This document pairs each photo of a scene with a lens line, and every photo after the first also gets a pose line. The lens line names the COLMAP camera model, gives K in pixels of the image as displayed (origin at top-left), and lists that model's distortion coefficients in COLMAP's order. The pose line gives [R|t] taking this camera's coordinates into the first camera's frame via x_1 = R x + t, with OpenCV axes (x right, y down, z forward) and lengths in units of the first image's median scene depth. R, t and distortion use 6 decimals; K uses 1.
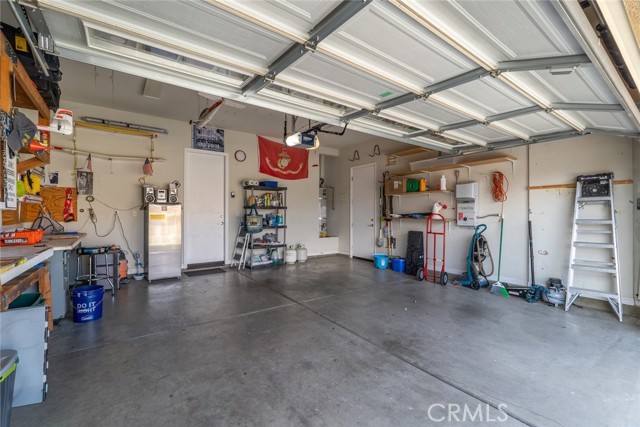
lens RADIAL K [[289.0, 0, 322.4], [0, 289.0, 211.1], [0, 0, 1]] dist [-0.006414, 0.001362]
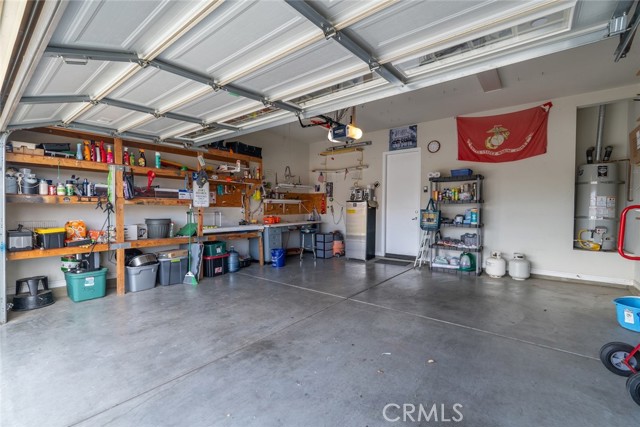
lens RADIAL K [[289.0, 0, 321.7], [0, 289.0, 217.0], [0, 0, 1]] dist [-0.006414, 0.001362]
pose [[0.237787, 0.025170, -0.970991, 0.726867], [0.006737, 0.999597, 0.027561, 0.008184], [0.971294, -0.013095, 0.237521, 0.581185]]
